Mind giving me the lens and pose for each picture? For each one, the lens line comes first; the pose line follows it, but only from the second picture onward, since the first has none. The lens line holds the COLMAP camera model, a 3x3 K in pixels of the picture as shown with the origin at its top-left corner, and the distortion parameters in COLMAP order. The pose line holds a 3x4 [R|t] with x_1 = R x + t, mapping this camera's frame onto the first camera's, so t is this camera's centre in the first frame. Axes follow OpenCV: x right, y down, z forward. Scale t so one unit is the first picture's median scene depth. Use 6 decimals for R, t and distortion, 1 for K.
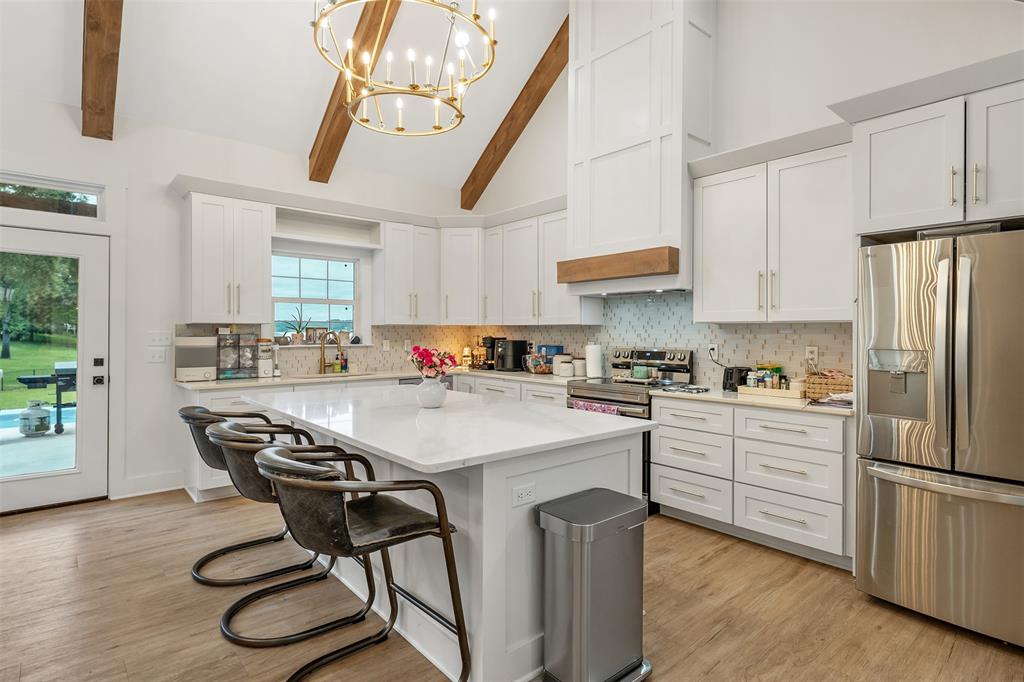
lens RADIAL K [[526.7, 0, 510.8], [0, 526.7, 326.7], [0, 0, 1]] dist [0.014134, -0.000349]
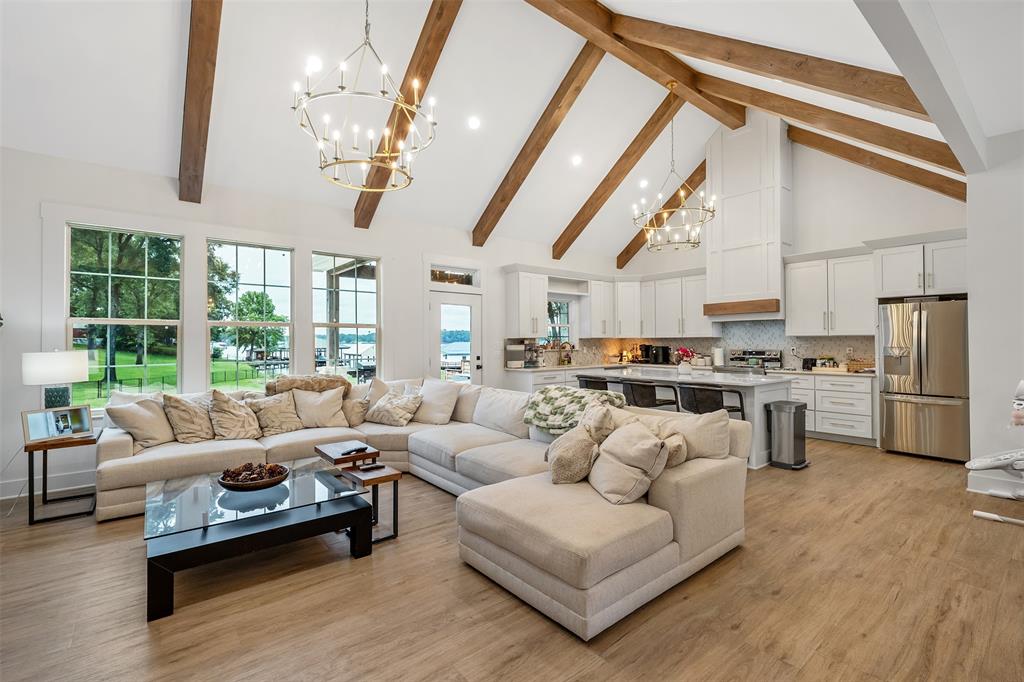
lens RADIAL K [[454.1, 0, 506.7], [0, 454.1, 335.9], [0, 0, 1]] dist [0.001209, -0.000101]
pose [[0.999346, -0.007420, -0.035391, -0.605993], [0.007280, 0.999965, -0.004102, -0.008605], [0.035420, 0.003842, 0.999365, -0.705866]]
